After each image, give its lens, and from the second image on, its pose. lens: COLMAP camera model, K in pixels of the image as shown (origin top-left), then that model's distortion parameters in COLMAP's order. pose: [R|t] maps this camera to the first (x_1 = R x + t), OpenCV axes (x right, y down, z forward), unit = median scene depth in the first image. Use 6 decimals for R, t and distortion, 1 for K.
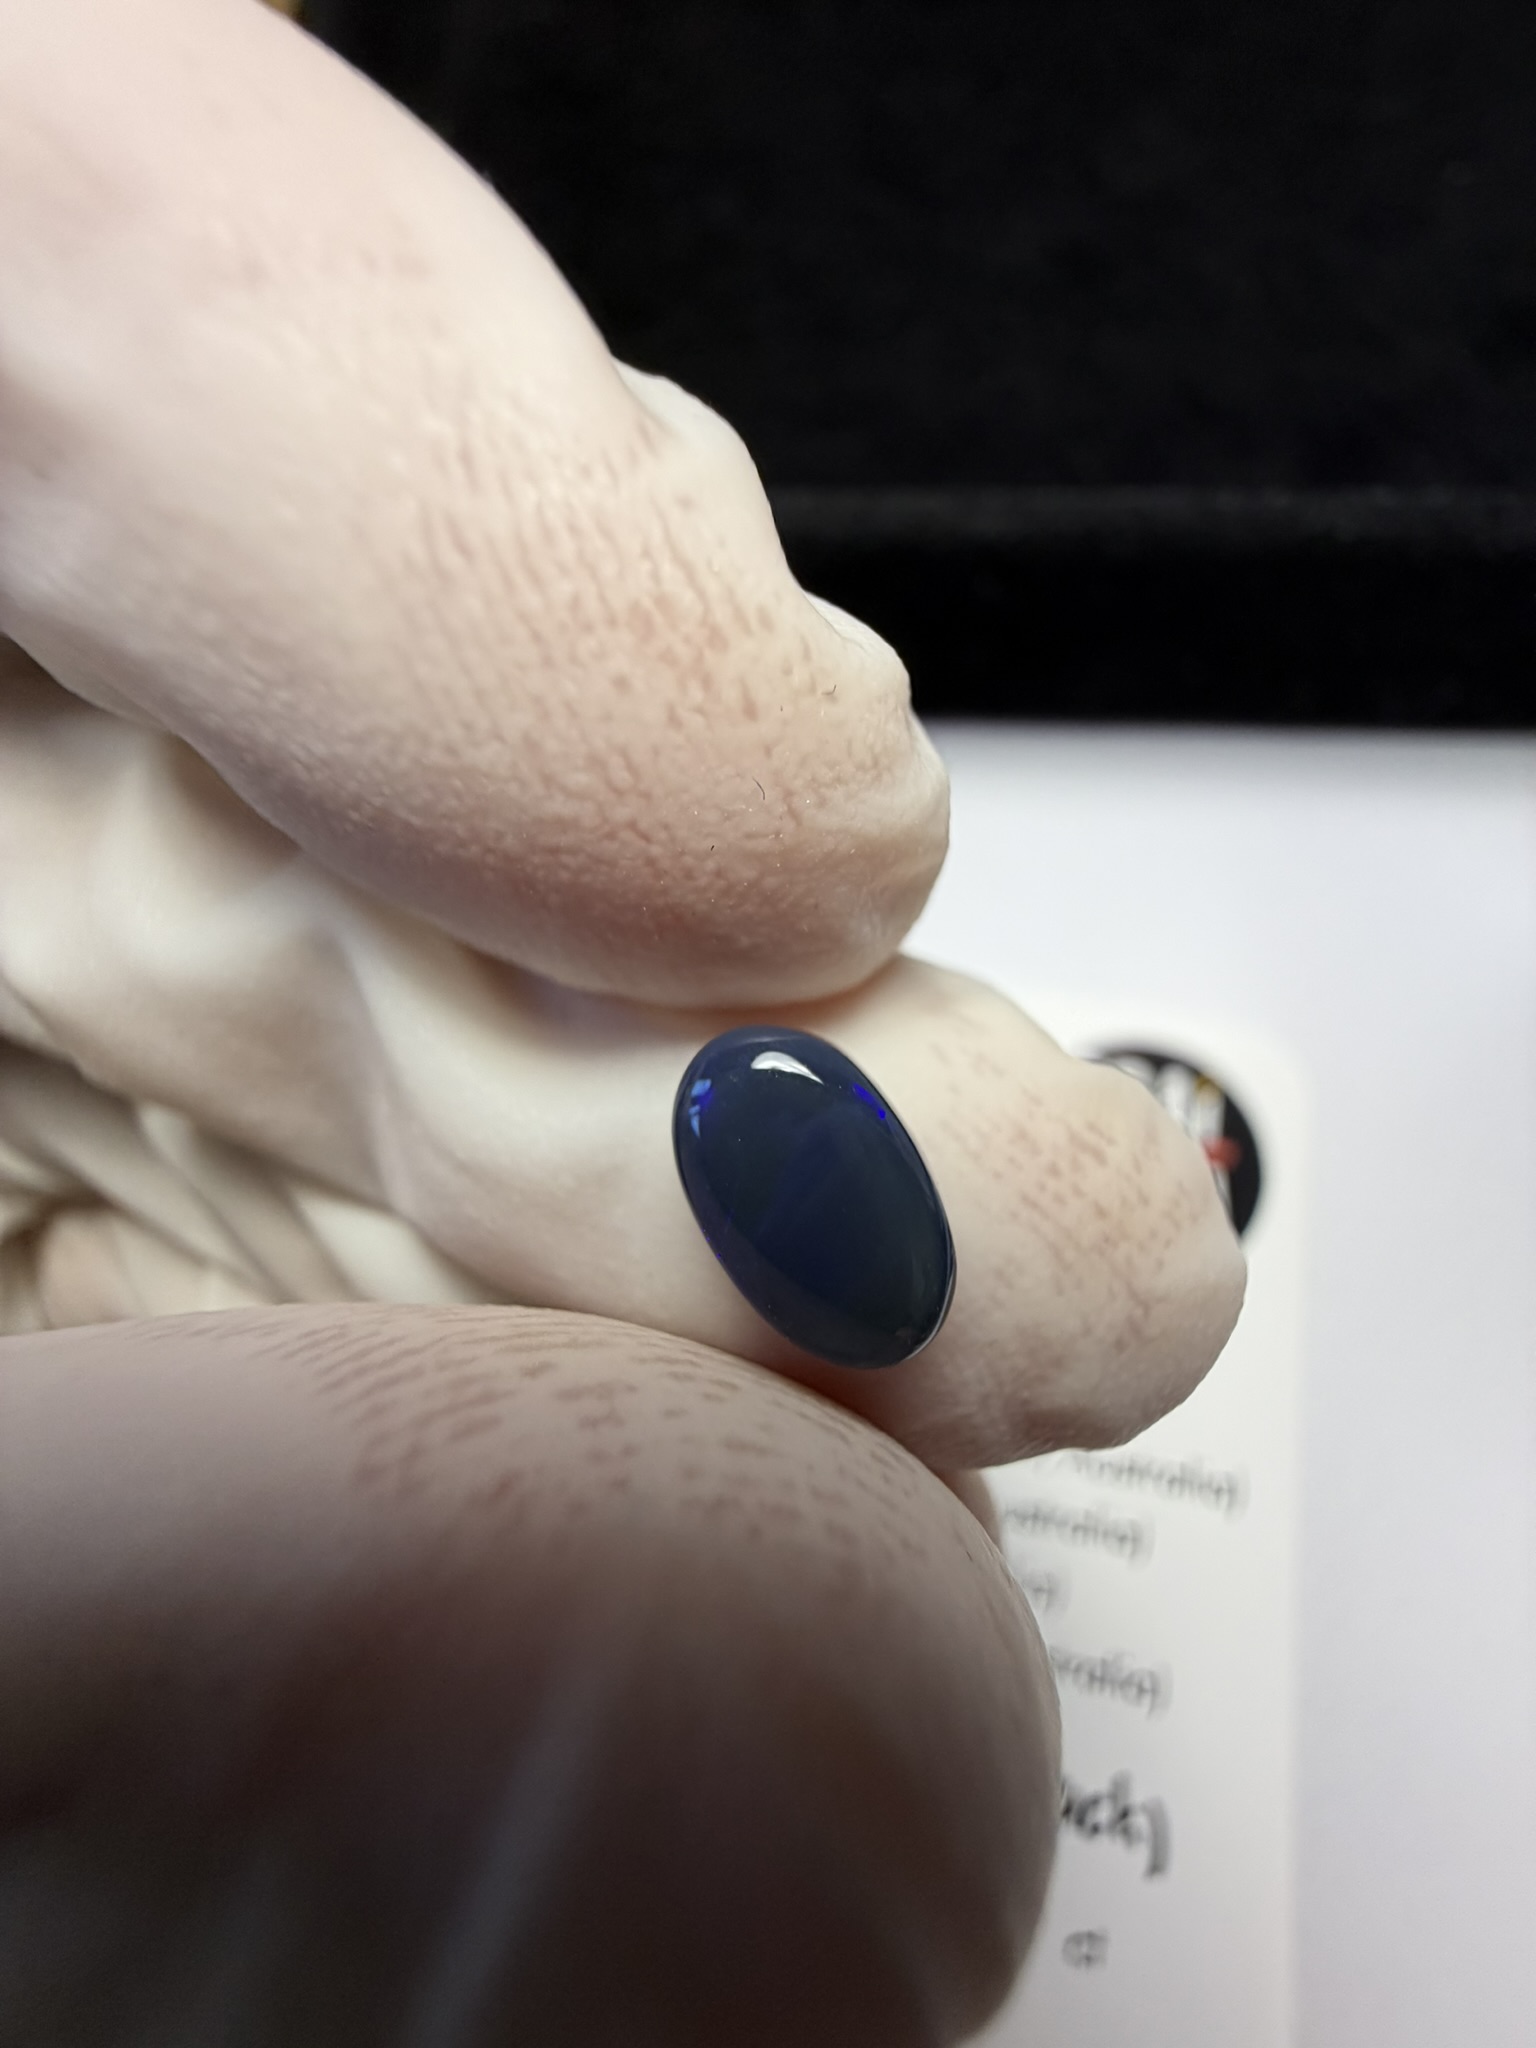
lens RADIAL K [[849.1, 0, 760.1], [0, 849.1, 1064.9], [0, 0, 1]] dist [-0.002768, -0.000185]
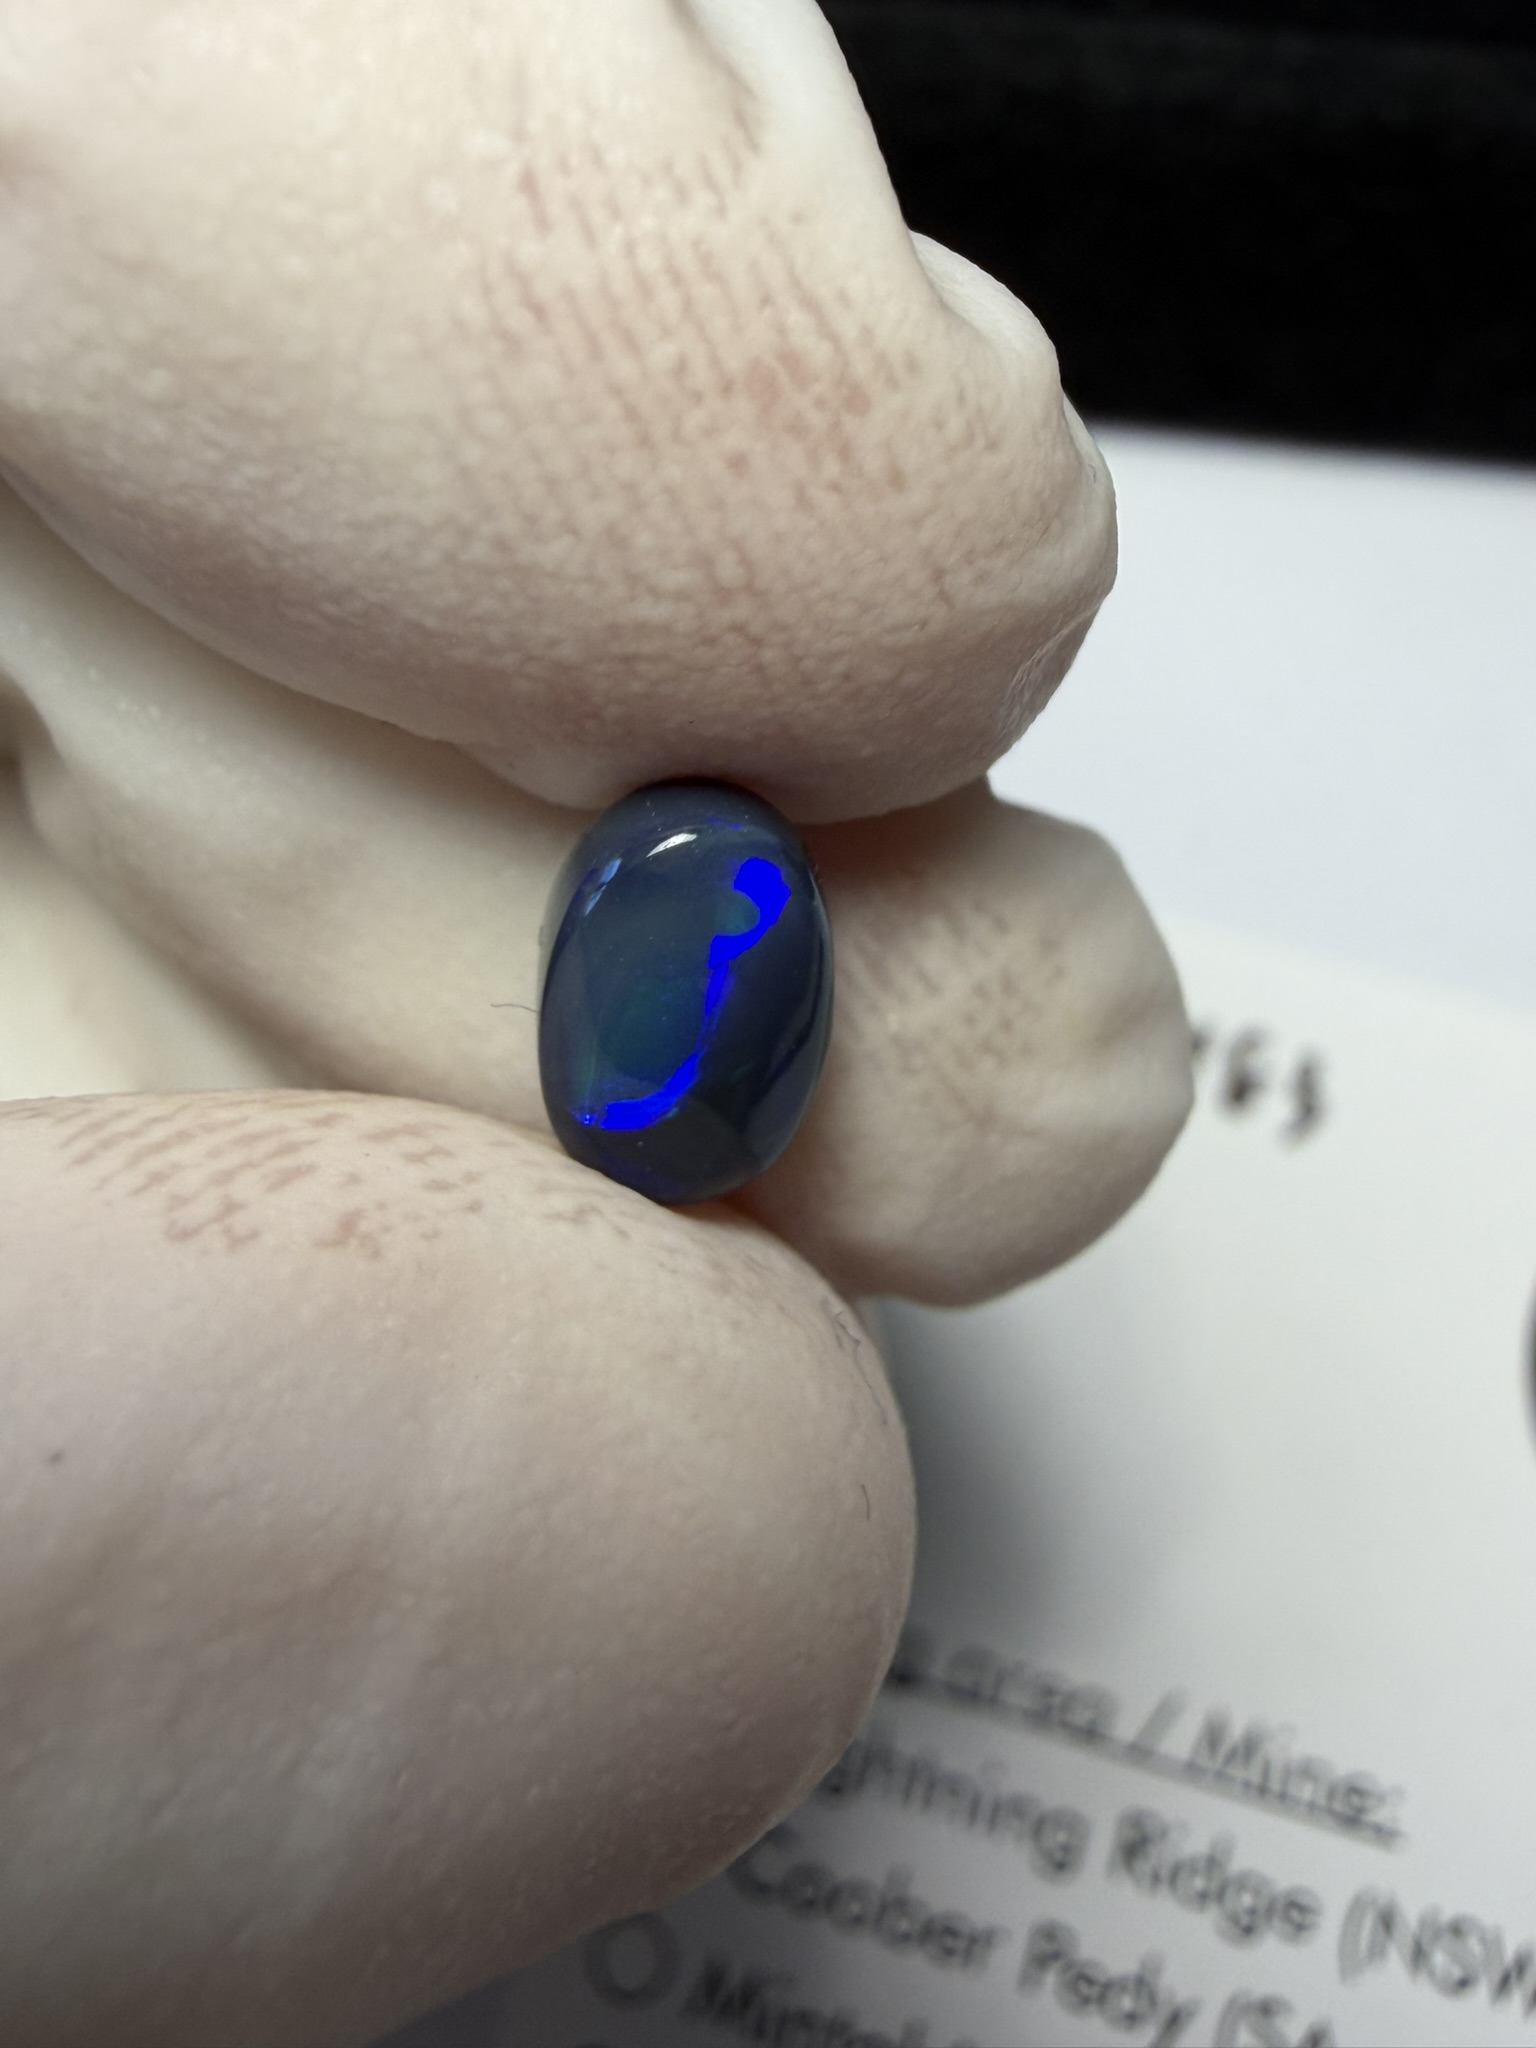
lens RADIAL K [[1981.4, 0, 773.0], [0, 1981.4, 978.3], [0, 0, 1]] dist [-0.122381, 0.006968]
pose [[0.991110, -0.067814, 0.114464, -0.357609], [0.048141, 0.984843, 0.166631, -0.276532], [-0.124029, -0.159639, 0.979353, -0.802924]]
